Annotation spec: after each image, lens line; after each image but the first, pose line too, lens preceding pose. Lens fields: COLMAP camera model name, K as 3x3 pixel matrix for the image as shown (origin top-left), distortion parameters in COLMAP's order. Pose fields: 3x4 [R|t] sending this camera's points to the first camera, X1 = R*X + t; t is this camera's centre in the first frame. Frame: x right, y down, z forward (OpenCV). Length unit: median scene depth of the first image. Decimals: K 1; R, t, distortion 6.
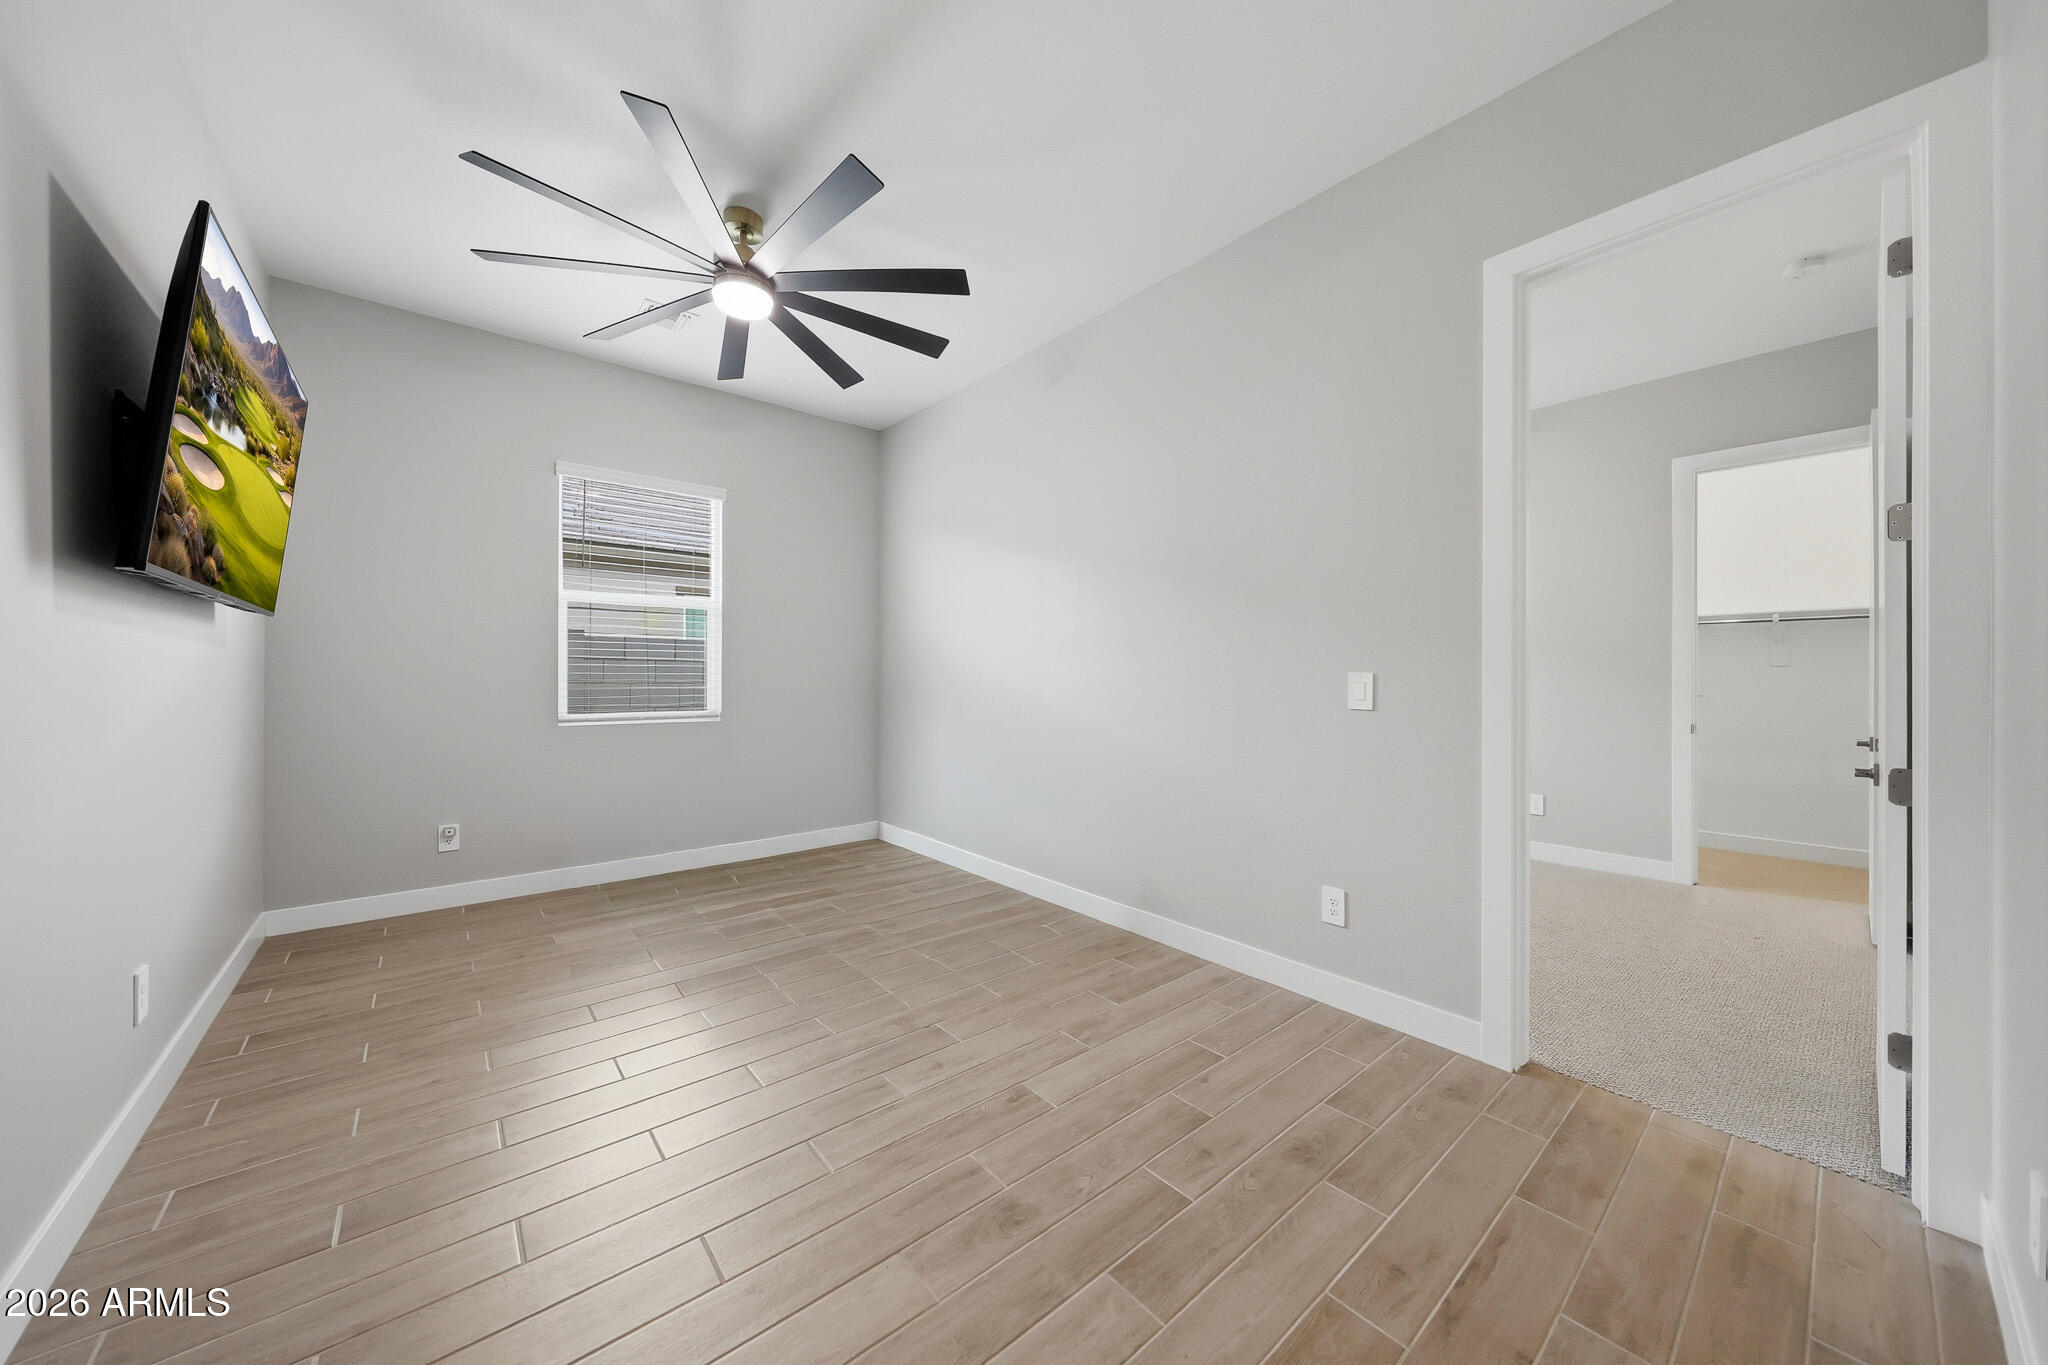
lens RADIAL K [[711.9, 0, 1014.2], [0, 711.9, 685.5], [0, 0, 1]] dist [0.005360, 0.000114]
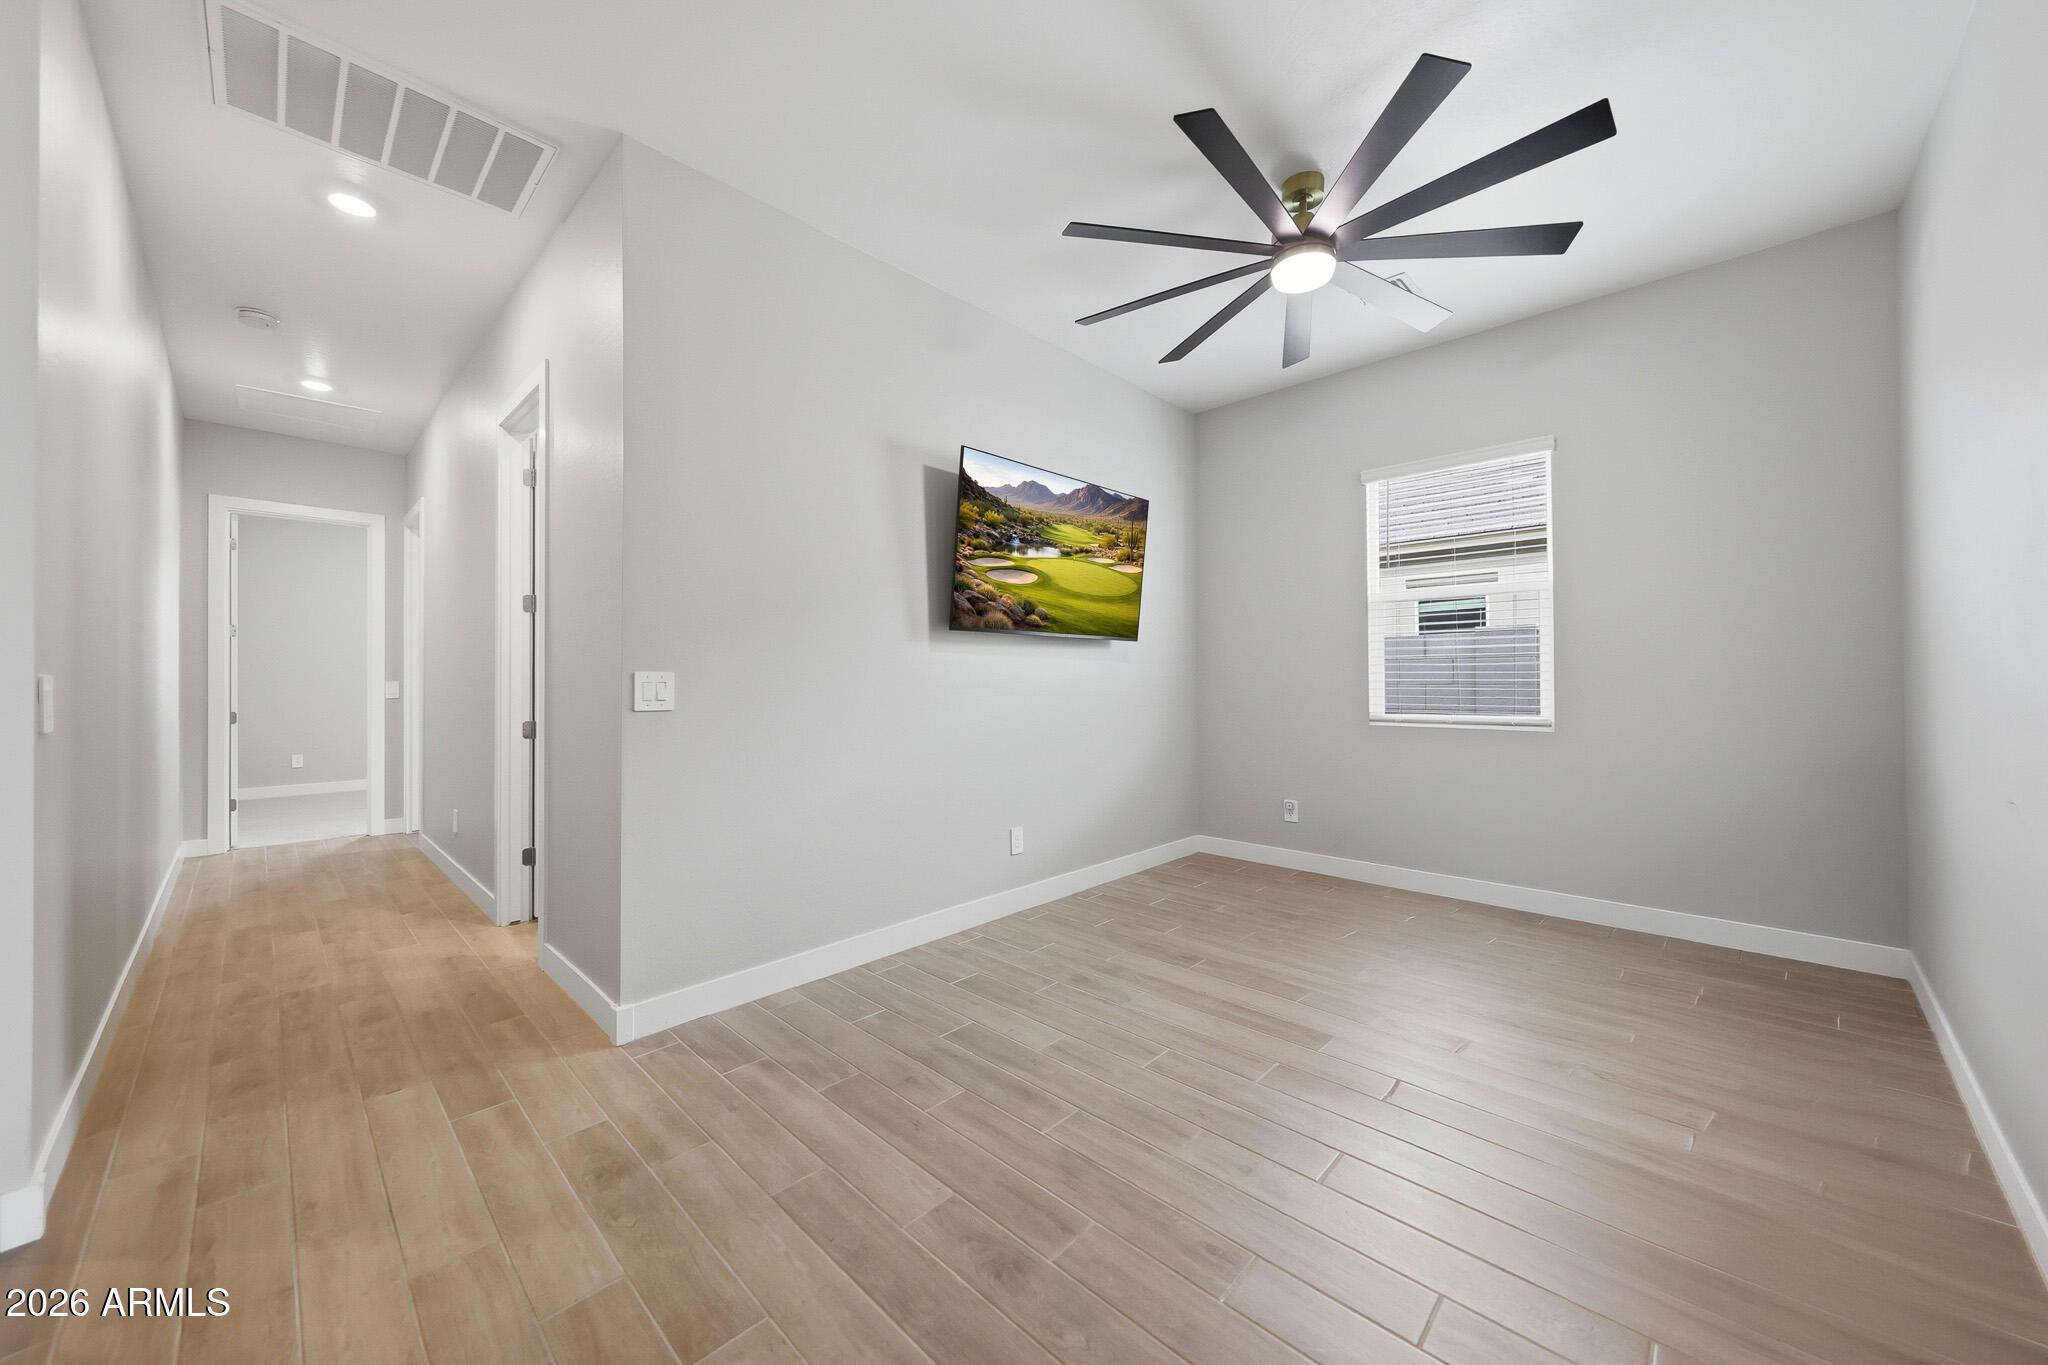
lens RADIAL K [[734.0, 0, 1012.6], [0, 734.0, 674.8], [0, 0, 1]] dist [0.021557, 0.000003]
pose [[0.098423, -0.014610, -0.995037, 0.549018], [0.003329, 0.999891, -0.014352, -0.004308], [0.995139, -0.001900, 0.098461, 0.522331]]
